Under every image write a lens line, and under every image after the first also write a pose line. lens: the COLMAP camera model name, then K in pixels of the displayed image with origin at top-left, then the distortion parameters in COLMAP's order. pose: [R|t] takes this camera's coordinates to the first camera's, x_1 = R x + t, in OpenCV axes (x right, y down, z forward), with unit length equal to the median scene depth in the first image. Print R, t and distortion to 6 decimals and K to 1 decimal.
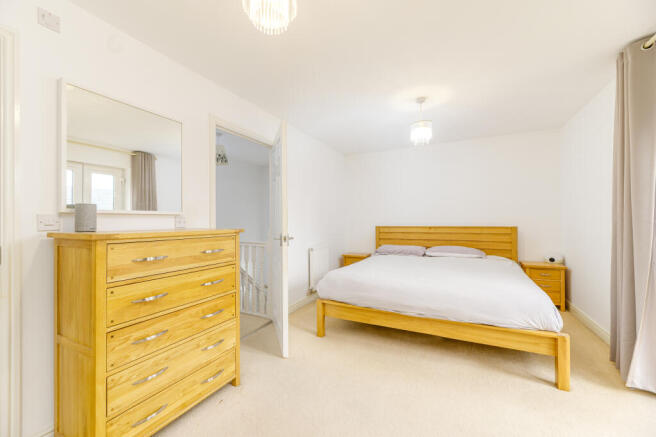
lens RADIAL K [[272.1, 0, 327.5], [0, 272.1, 224.1], [0, 0, 1]] dist [0.000439, -0.000037]
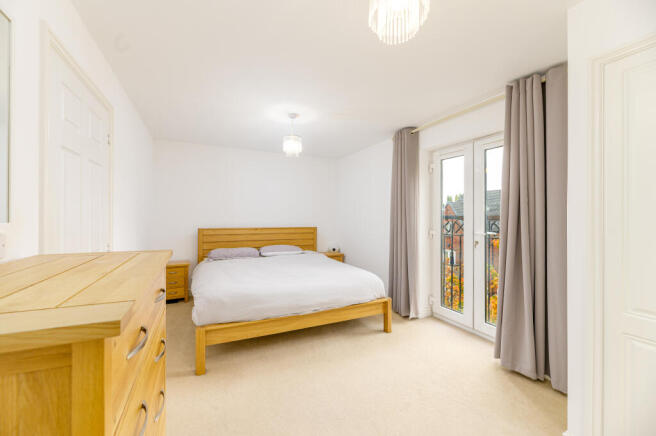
lens RADIAL K [[264.5, 0, 328.0], [0, 264.5, 218.0], [0, 0, 1]] dist [-0.000356, -0.000006]
pose [[0.608042, 0.006885, 0.793875, -0.411978], [-0.003679, 0.999976, -0.005855, -0.037464], [-0.793896, 0.000639, 0.608053, 0.238480]]
